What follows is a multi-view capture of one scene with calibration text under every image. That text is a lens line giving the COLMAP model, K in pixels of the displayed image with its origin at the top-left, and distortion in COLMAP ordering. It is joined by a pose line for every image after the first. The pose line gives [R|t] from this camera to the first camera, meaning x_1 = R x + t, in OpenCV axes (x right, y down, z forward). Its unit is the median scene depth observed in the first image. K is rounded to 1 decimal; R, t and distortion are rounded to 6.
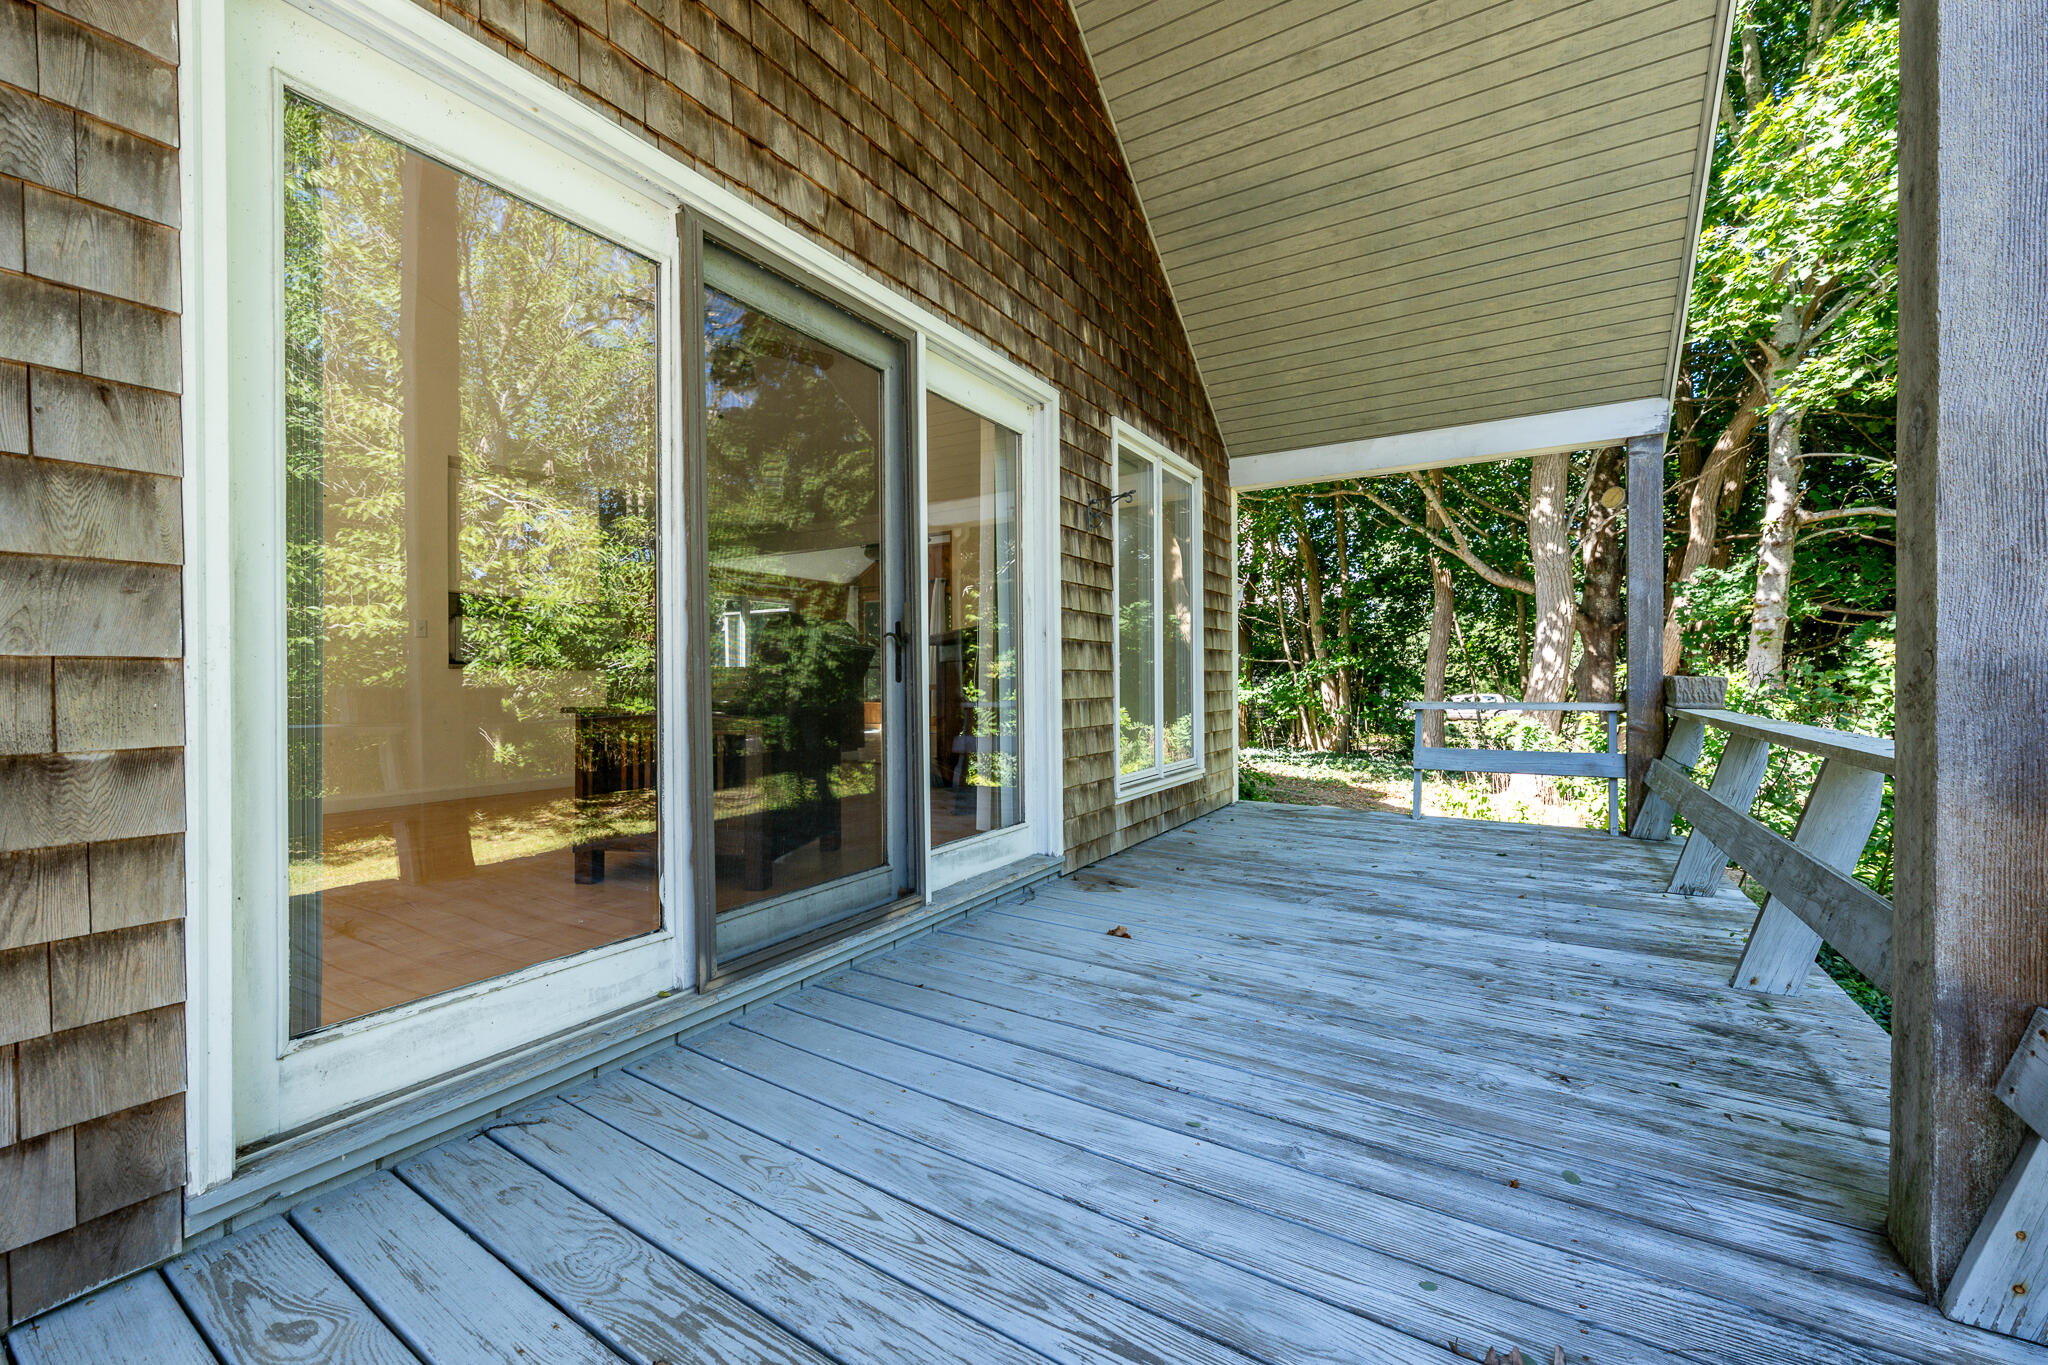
lens RADIAL K [[806.4, 0, 1027.3], [0, 806.4, 683.1], [0, 0, 1]] dist [0.004484, -0.000491]
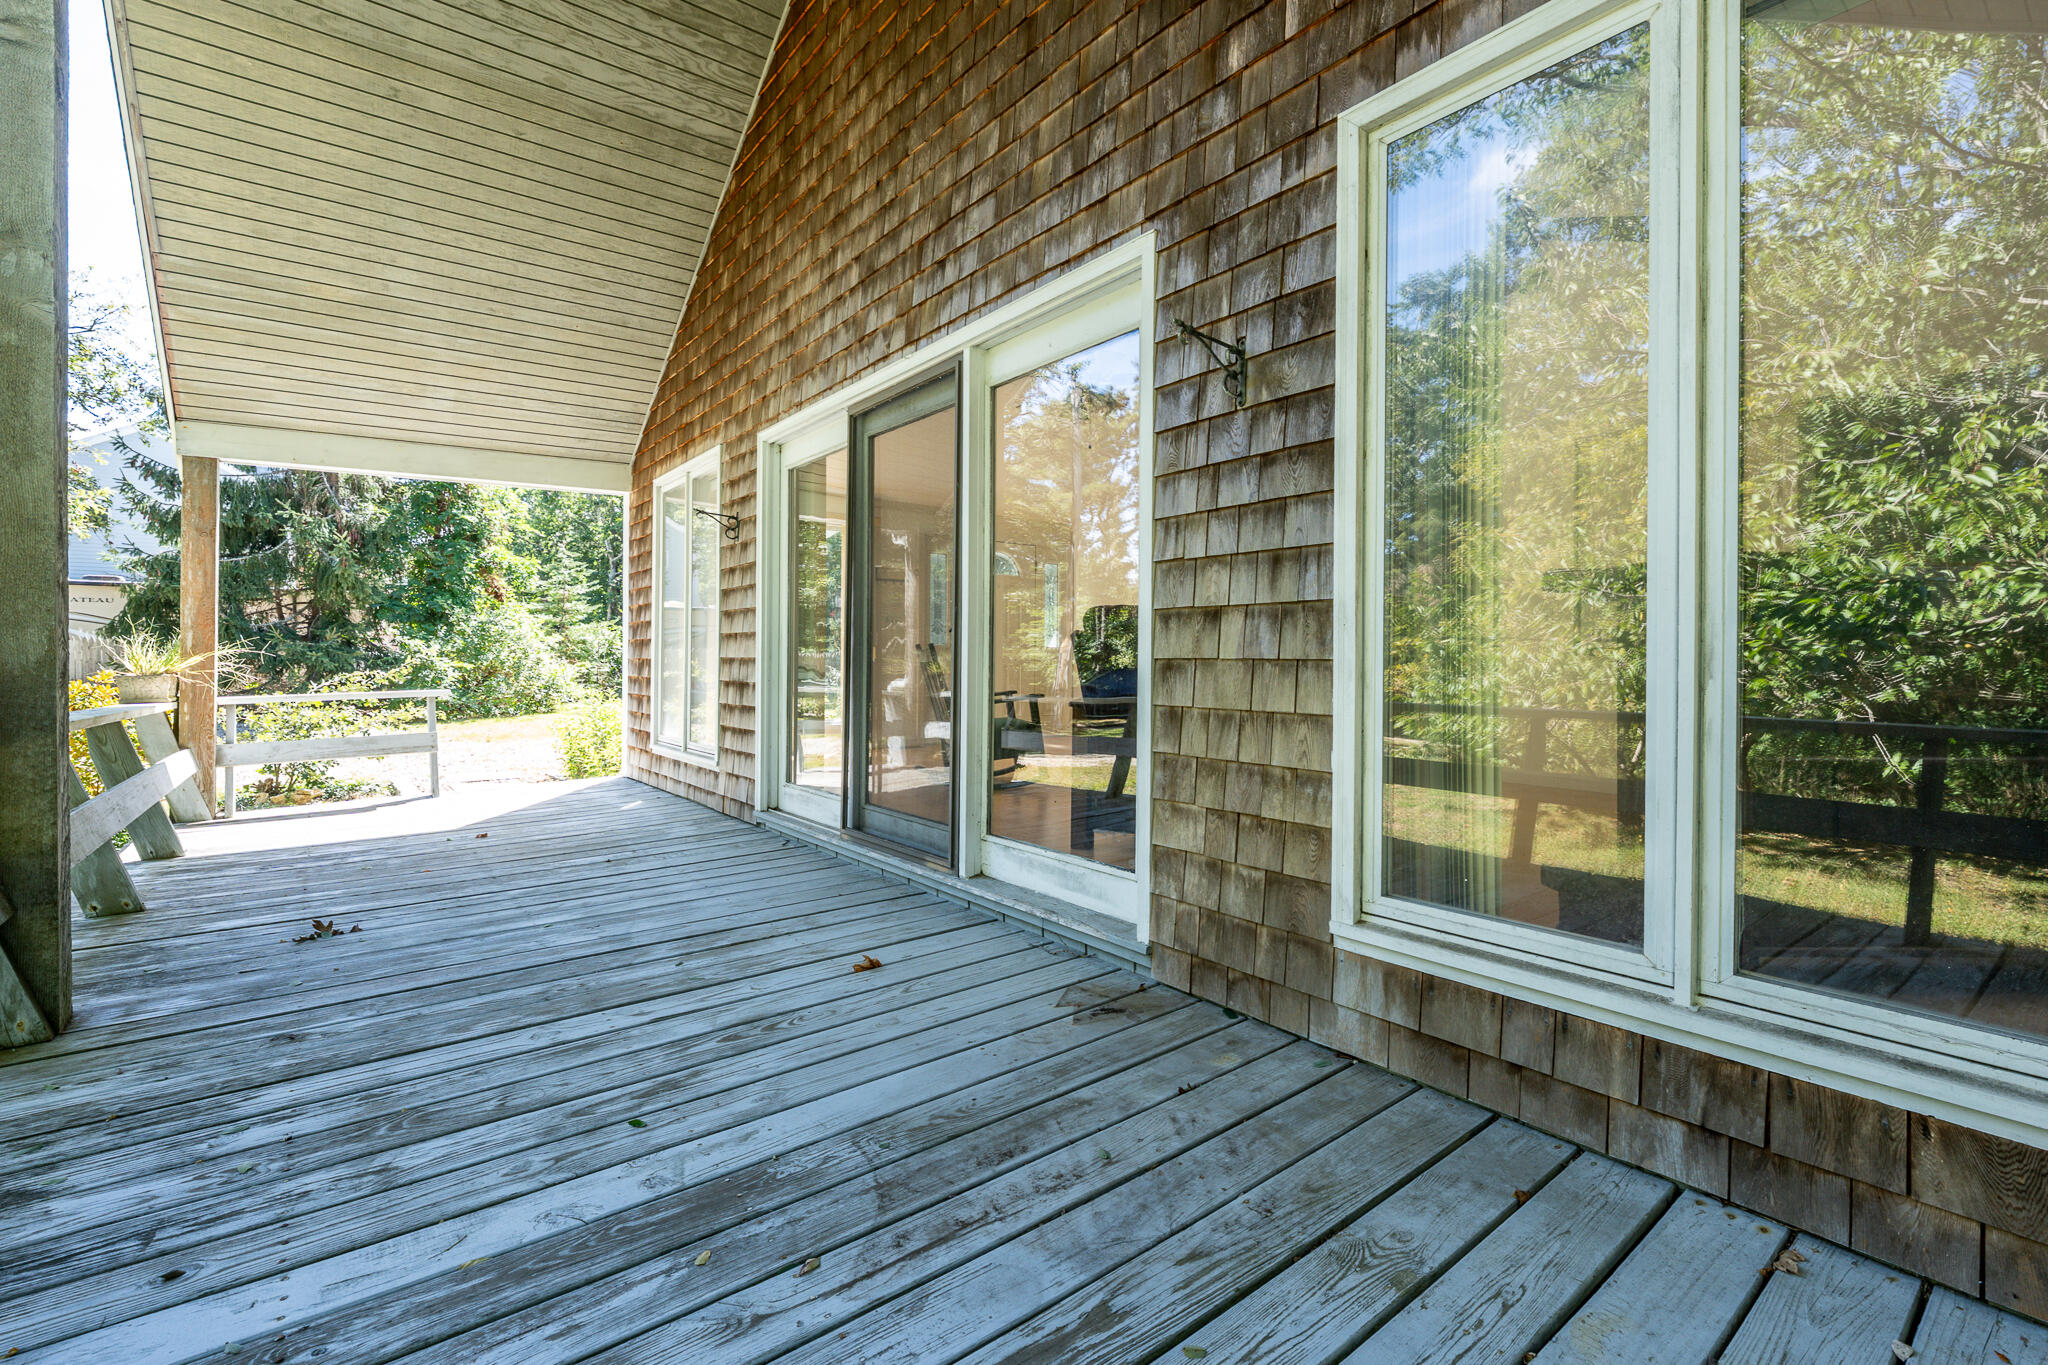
lens RADIAL K [[806.4, 0, 1029.0], [0, 806.4, 662.5], [0, 0, 1]] dist [0.004484, -0.000491]
pose [[-0.294085, 0.002639, -0.955775, 0.921354], [-0.017303, 0.999818, 0.008084, -0.022217], [0.955623, 0.018915, -0.293986, 1.473076]]
